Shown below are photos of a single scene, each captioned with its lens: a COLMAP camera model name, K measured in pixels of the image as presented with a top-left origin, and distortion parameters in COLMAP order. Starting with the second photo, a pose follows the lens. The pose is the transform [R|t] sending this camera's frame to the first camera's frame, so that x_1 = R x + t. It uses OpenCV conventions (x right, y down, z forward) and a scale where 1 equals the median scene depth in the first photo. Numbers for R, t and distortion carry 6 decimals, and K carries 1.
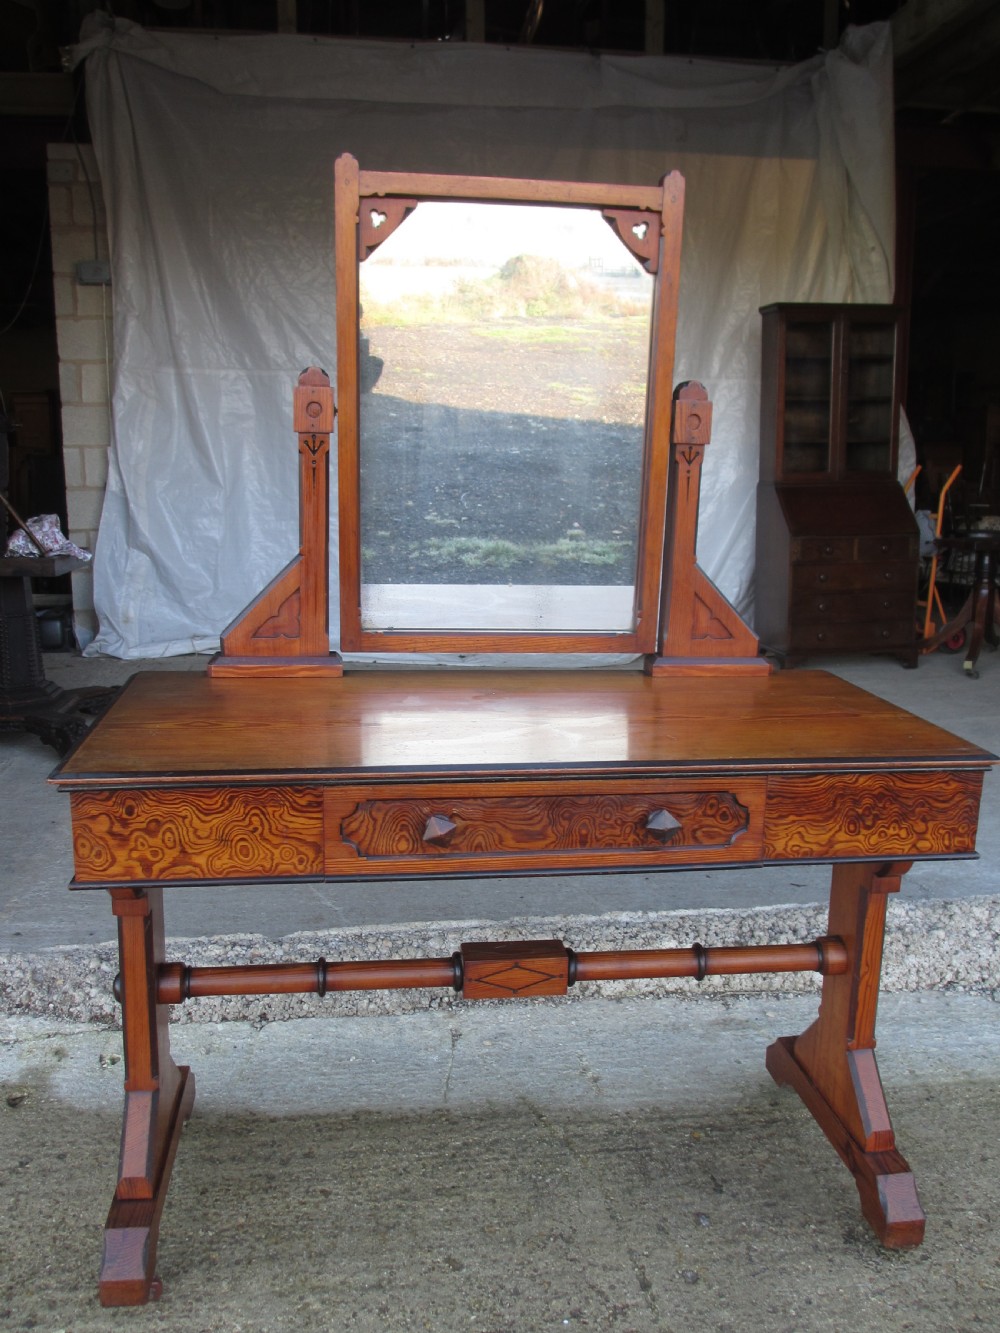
lens RADIAL K [[1131.2, 0, 496.4], [0, 1131.2, 641.1], [0, 0, 1]] dist [-0.048160, 0.015387]
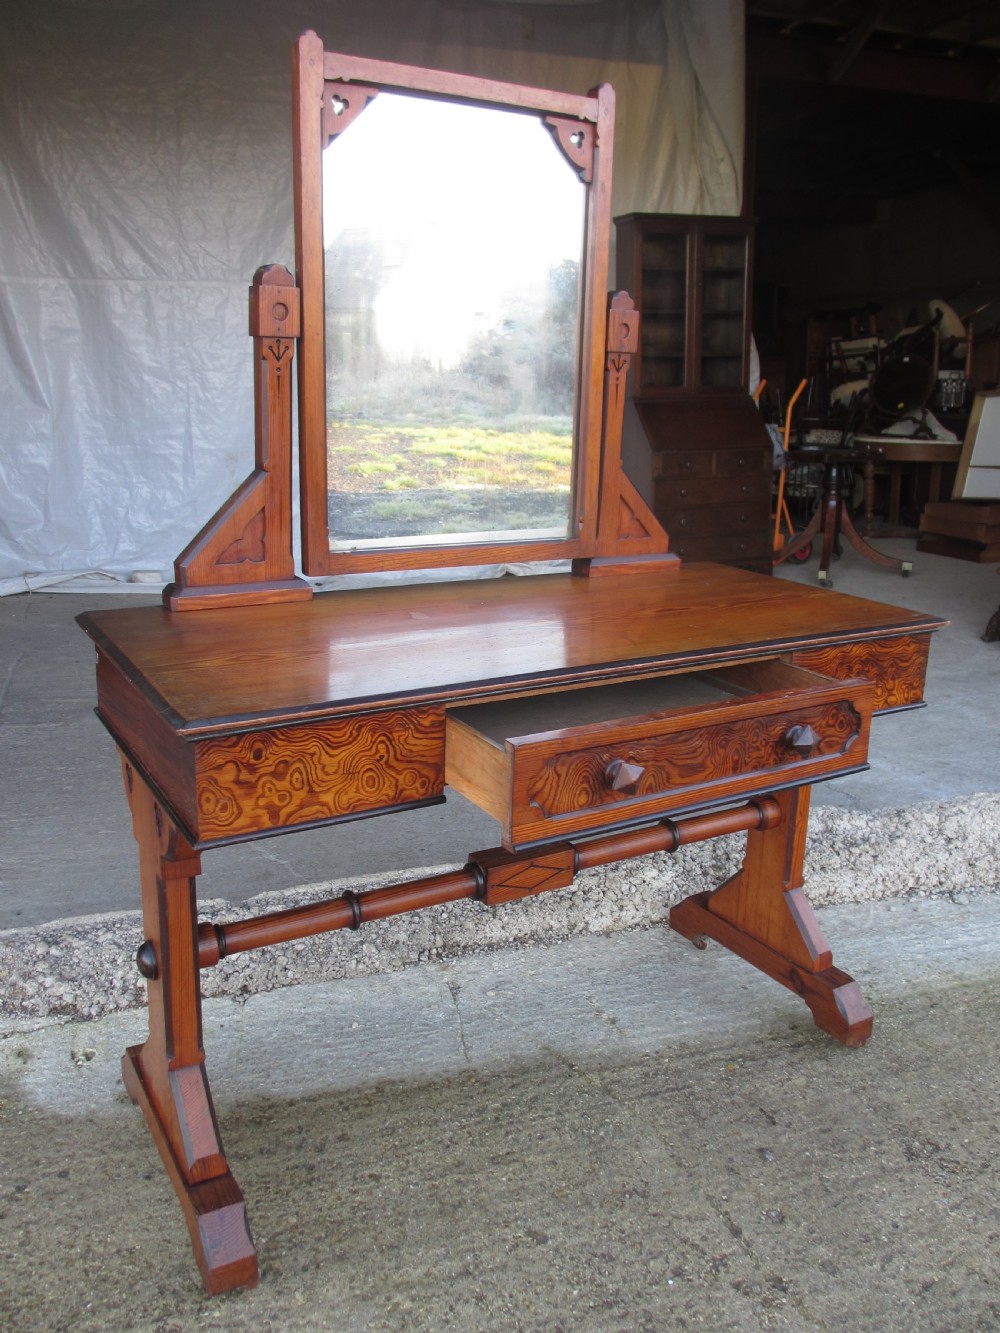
lens RADIAL K [[1131.1, 0, 494.5], [0, 1131.1, 644.6], [0, 0, 1]] dist [-0.045246, 0.014543]
pose [[0.983357, -0.045636, 0.175856, -0.151442], [0.032783, 0.996621, 0.075313, -0.007413], [-0.178699, -0.068294, 0.981531, 0.081867]]
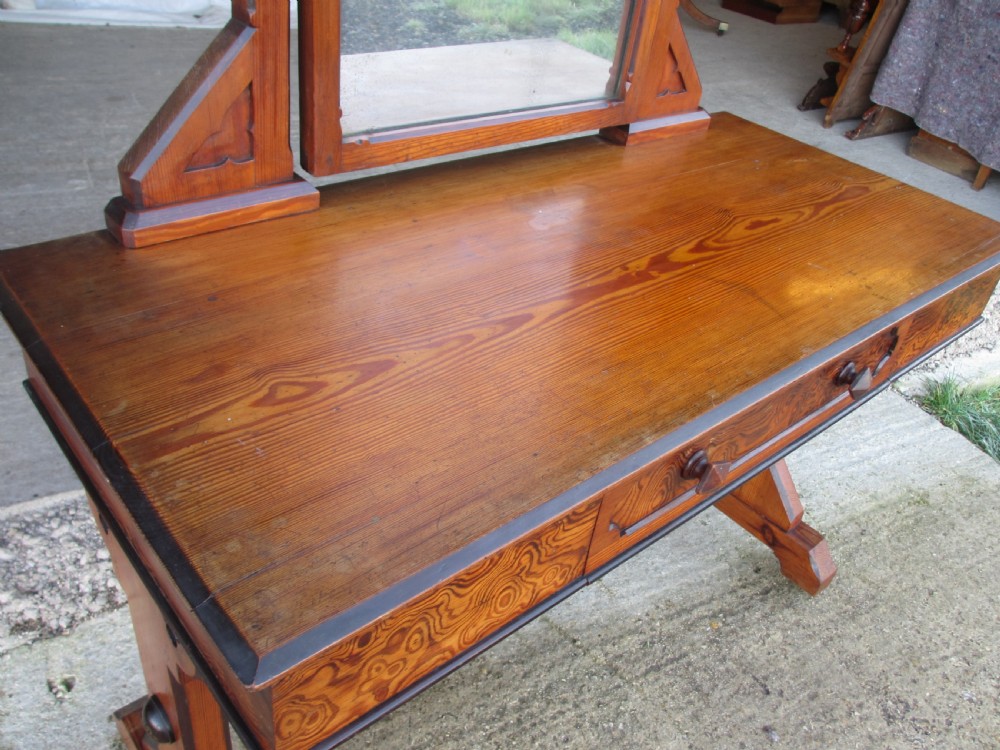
lens RADIAL K [[843.9, 0, 500.0], [0, 843.9, 375.0], [0, 0, 1]] dist [-0.041785, 0.017189]
pose [[0.930363, -0.138639, 0.339418, -0.204473], [-0.026606, 0.897781, 0.439637, -0.093270], [-0.365674, -0.418053, 0.831574, 0.433539]]
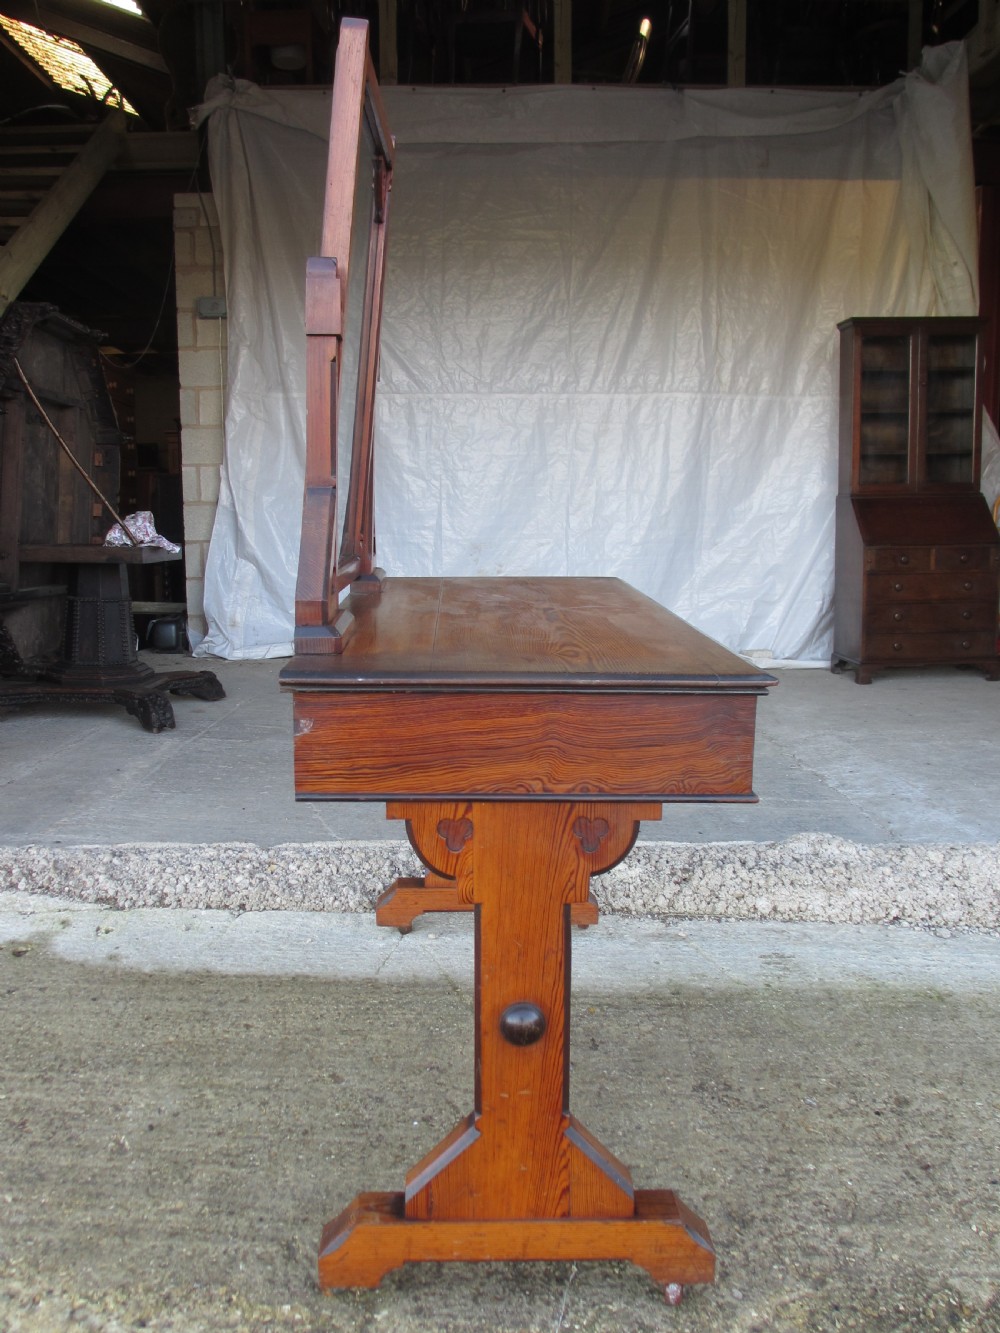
lens RADIAL K [[1135.3, 0, 501.2], [0, 1135.3, 642.0], [0, 0, 1]] dist [-0.061985, 0.038394]
pose [[0.990361, 0.010579, -0.138102, 0.200087], [-0.016831, 0.998882, -0.044183, 0.110468], [0.137481, 0.046082, 0.989432, -0.100028]]
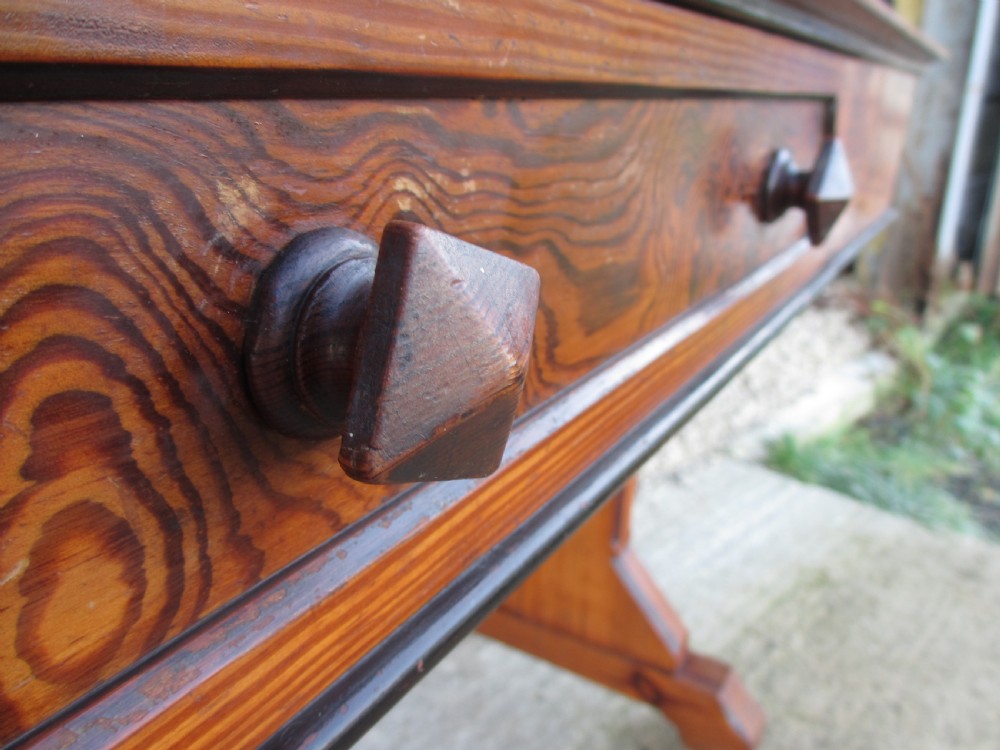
lens RADIAL K [[836.5, 0, 500.0], [0, 836.5, 375.0], [0, 0, 1]] dist [-0.042869, 0.003236]
pose [[0.779076, -0.209964, 0.590724, -0.047388], [0.090777, 0.970101, 0.225086, 0.075237], [-0.620322, -0.121735, 0.774843, 0.618915]]
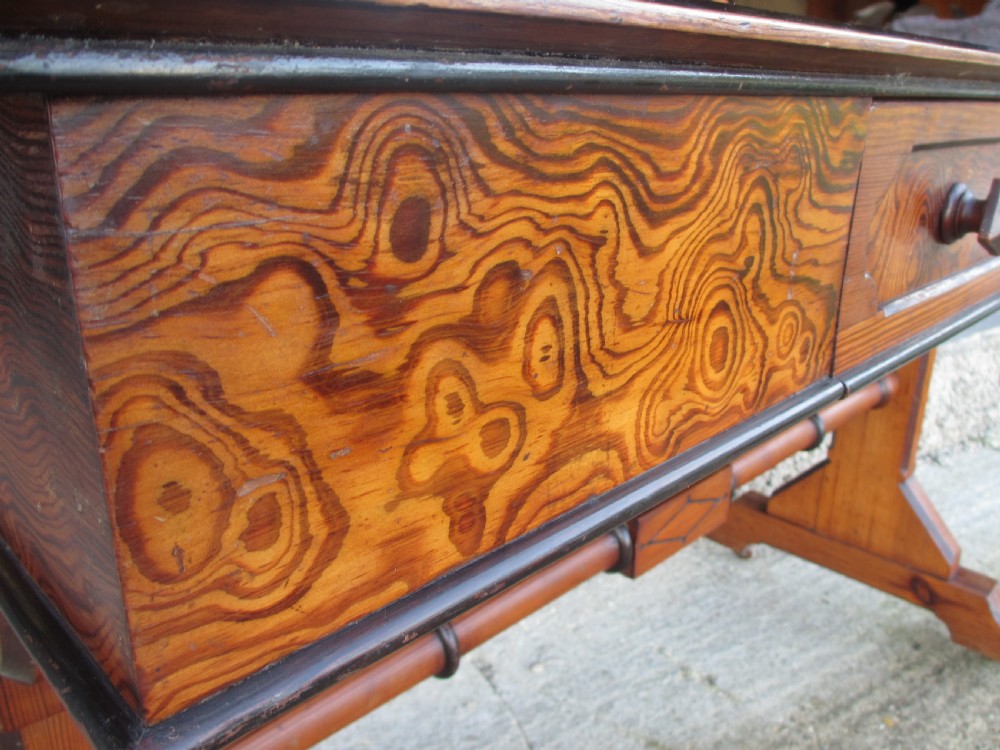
lens RADIAL K [[836.5, 0, 500.0], [0, 836.5, 375.0], [0, 0, 1]] dist [-0.042869, 0.003236]
pose [[0.906668, -0.156221, 0.391851, -0.194032], [0.090571, 0.979328, 0.180868, 0.079511], [-0.412006, -0.128496, 0.902075, 0.540883]]
